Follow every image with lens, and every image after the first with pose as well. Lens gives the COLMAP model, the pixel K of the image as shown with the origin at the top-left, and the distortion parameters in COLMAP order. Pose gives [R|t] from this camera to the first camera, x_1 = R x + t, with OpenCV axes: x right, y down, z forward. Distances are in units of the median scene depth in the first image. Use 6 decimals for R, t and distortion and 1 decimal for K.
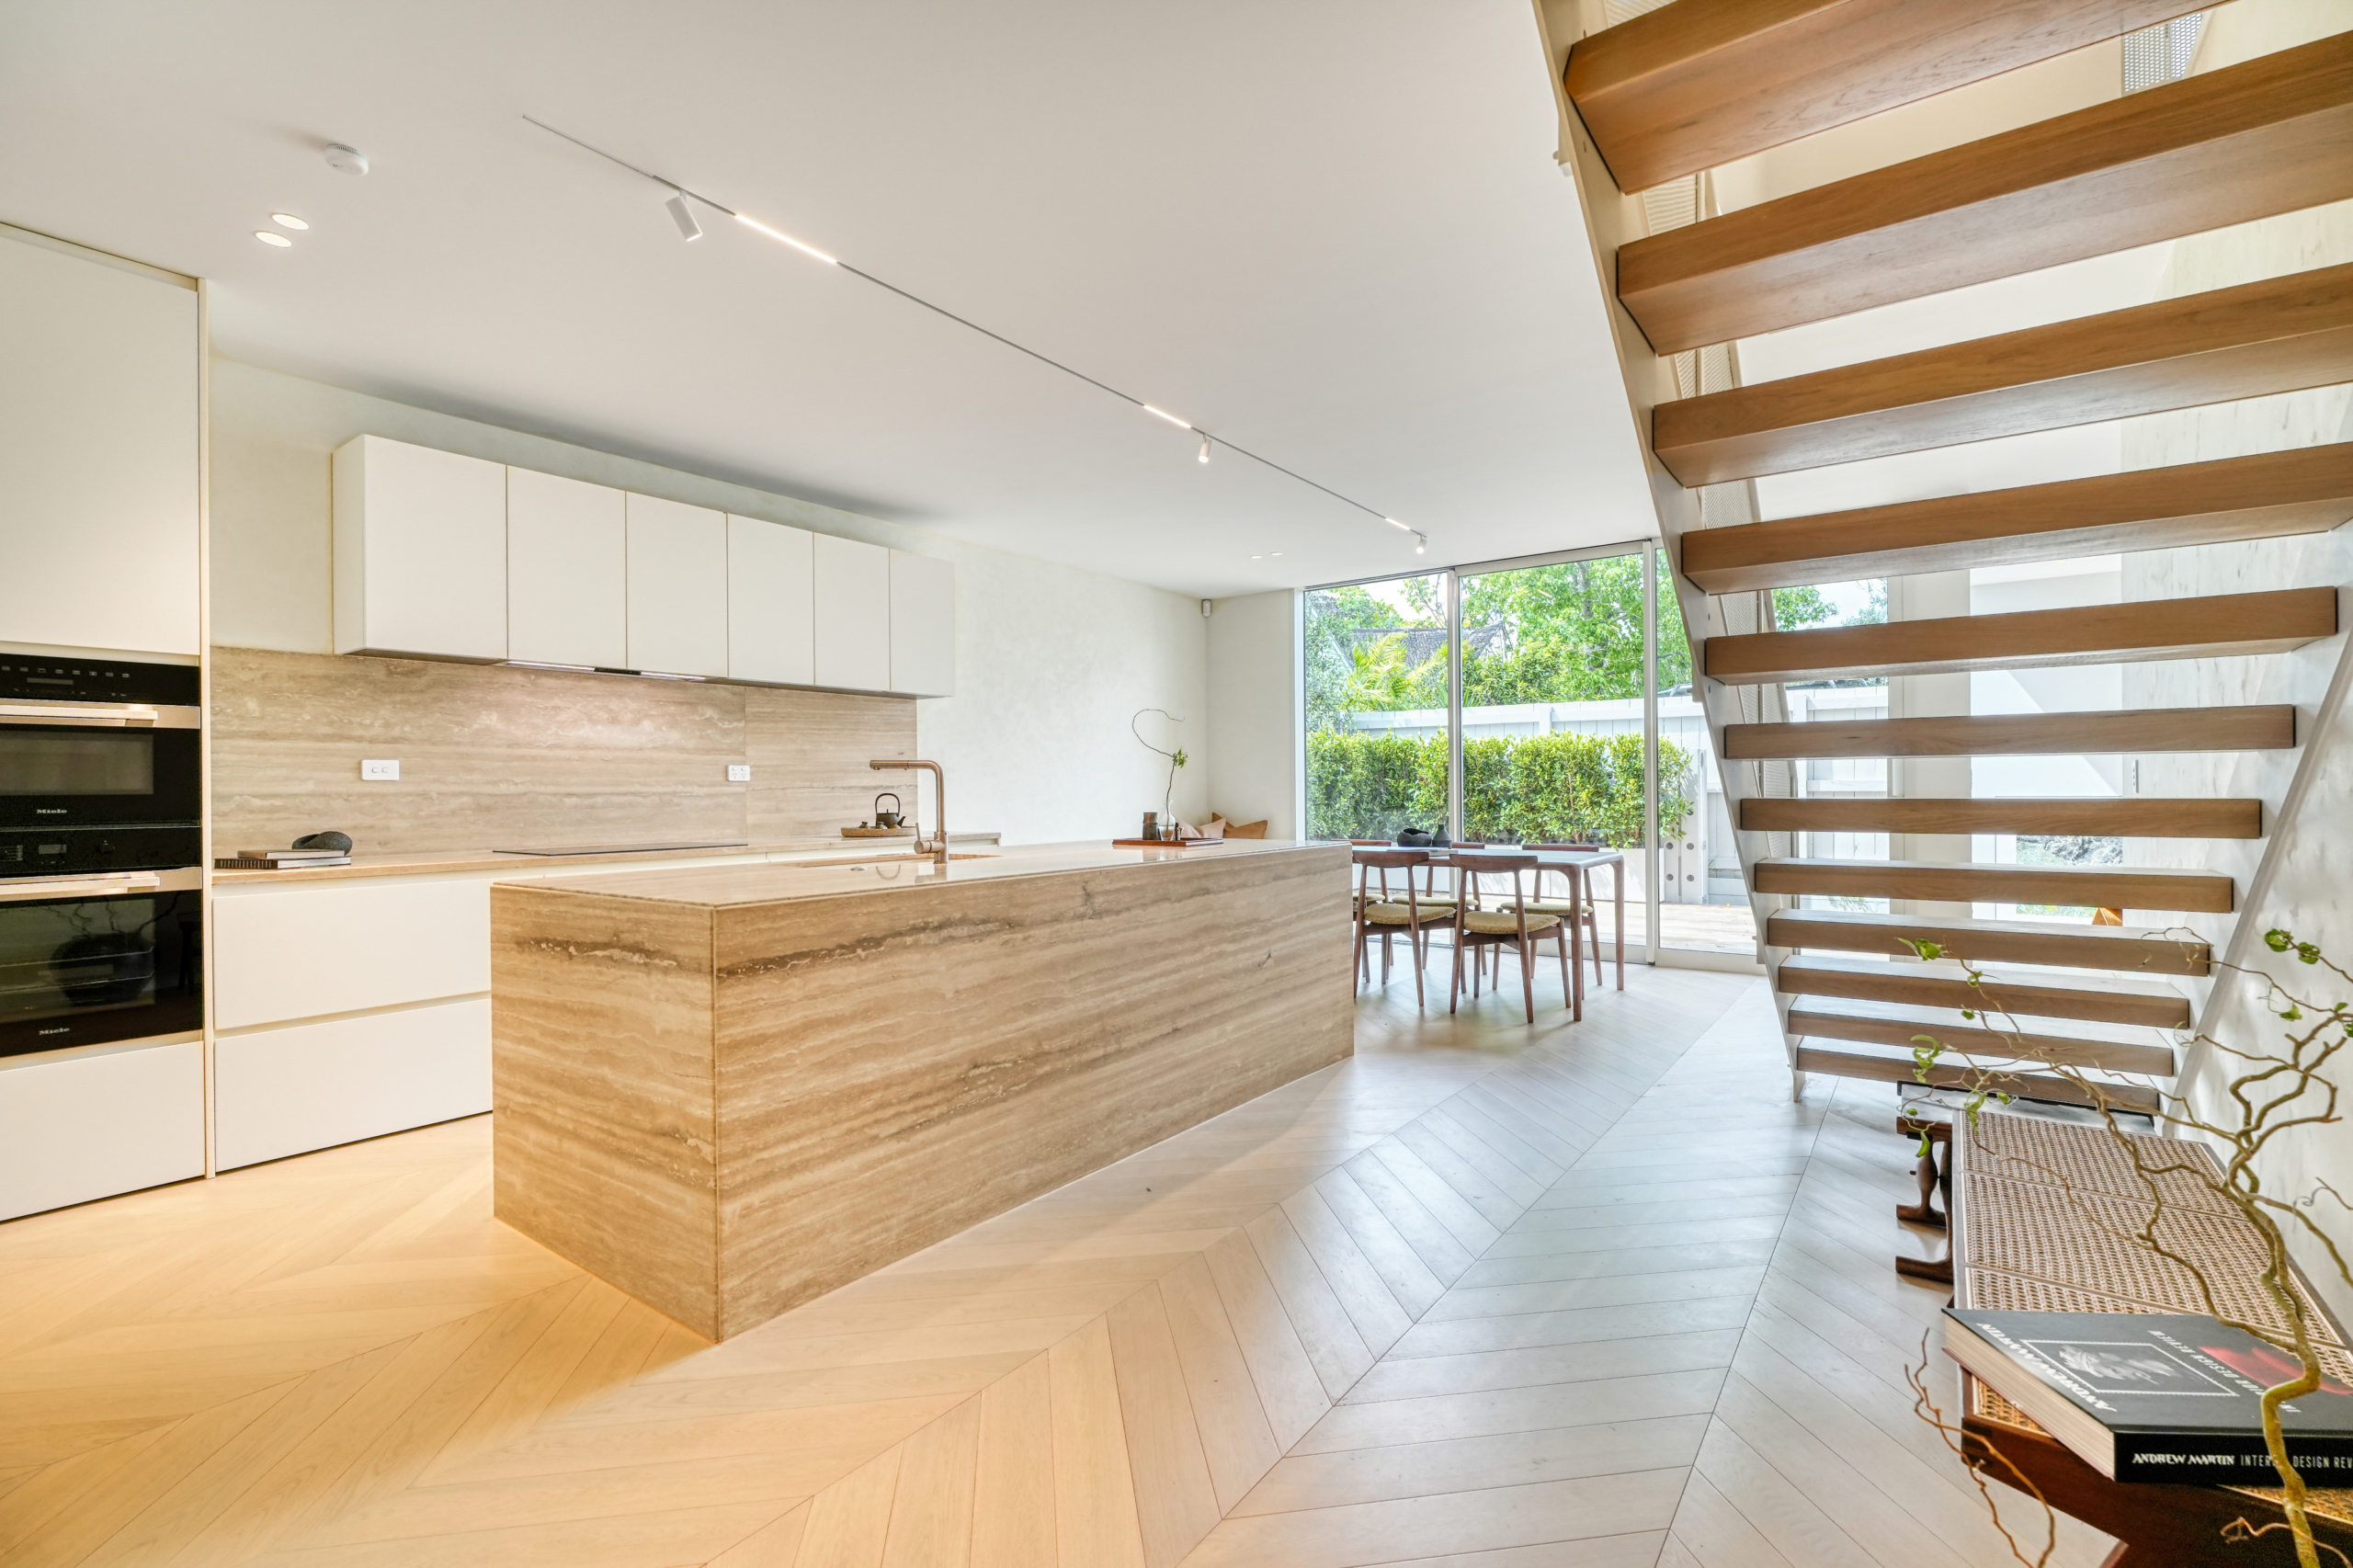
lens RADIAL K [[1048.0, 0, 1175.7], [0, 1048.0, 790.2], [0, 0, 1]] dist [-0.004791, 0.002891]
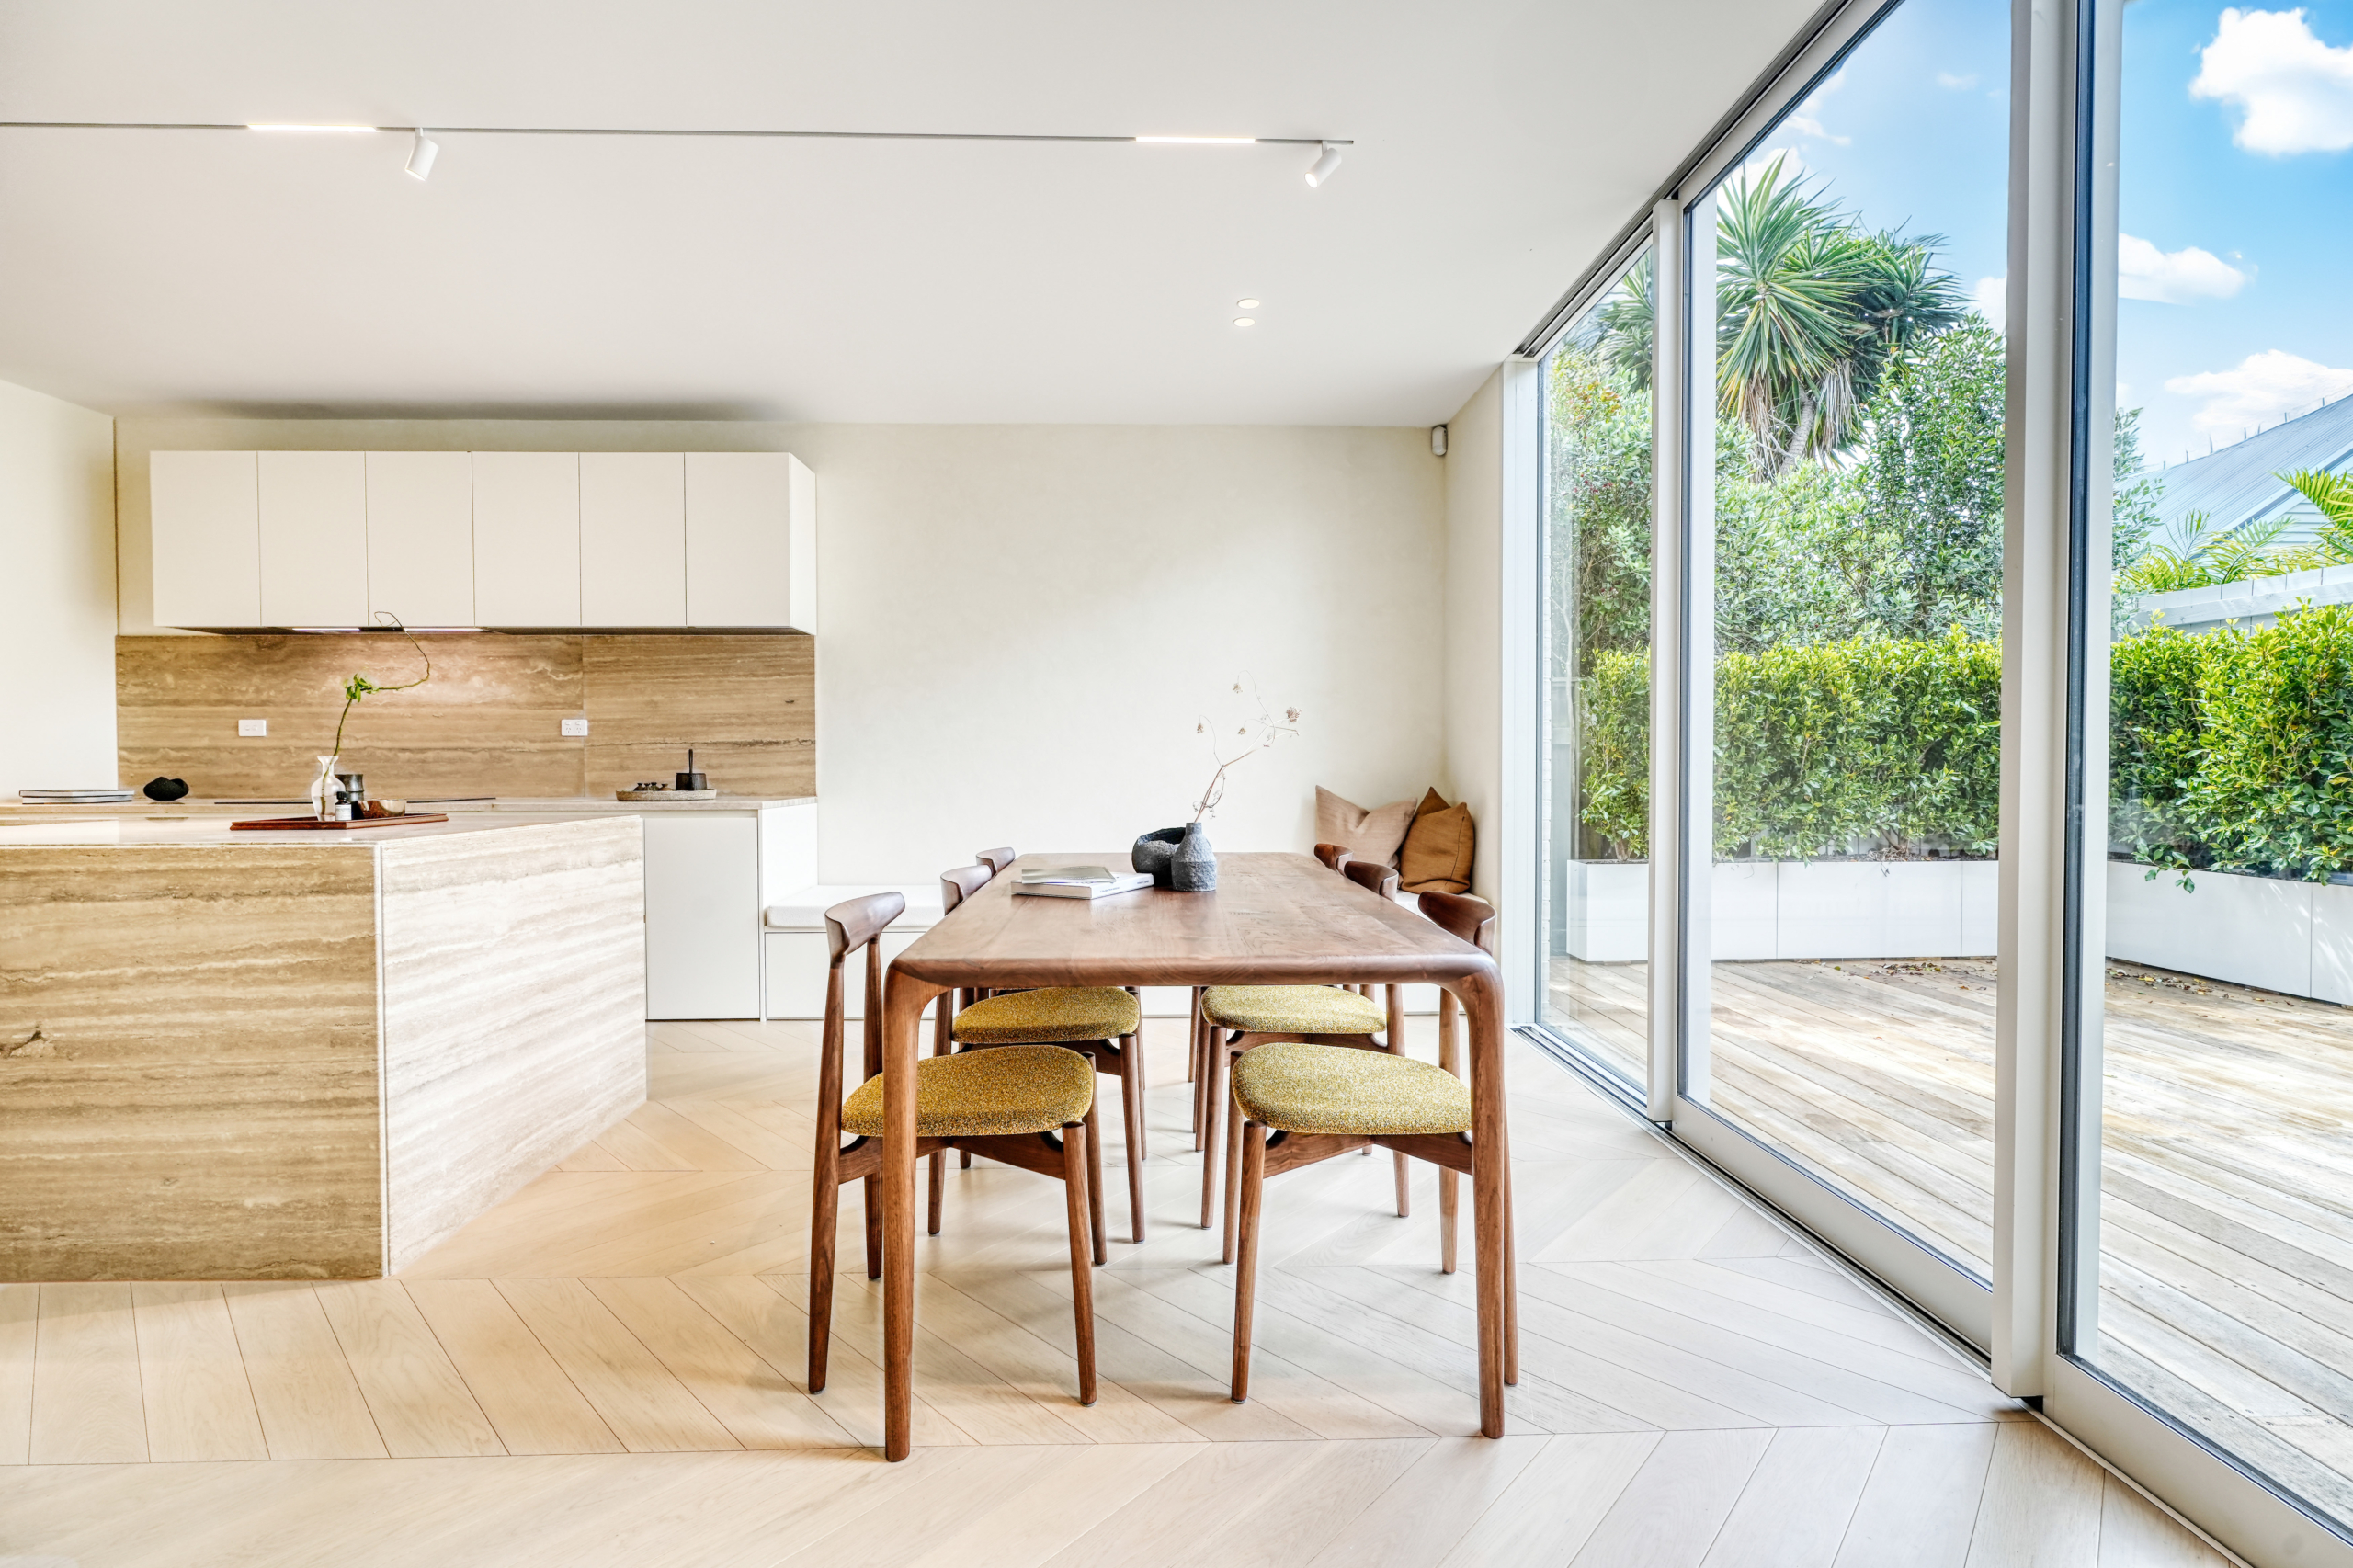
lens RADIAL K [[1048.0, 0, 1178.2], [0, 1048.0, 788.7], [0, 0, 1]] dist [-0.004791, 0.002891]
pose [[0.621924, 0.027592, -0.782591, 0.757788], [-0.003404, 0.999465, 0.032533, 0.006872], [0.783070, -0.017569, 0.621685, 0.962667]]
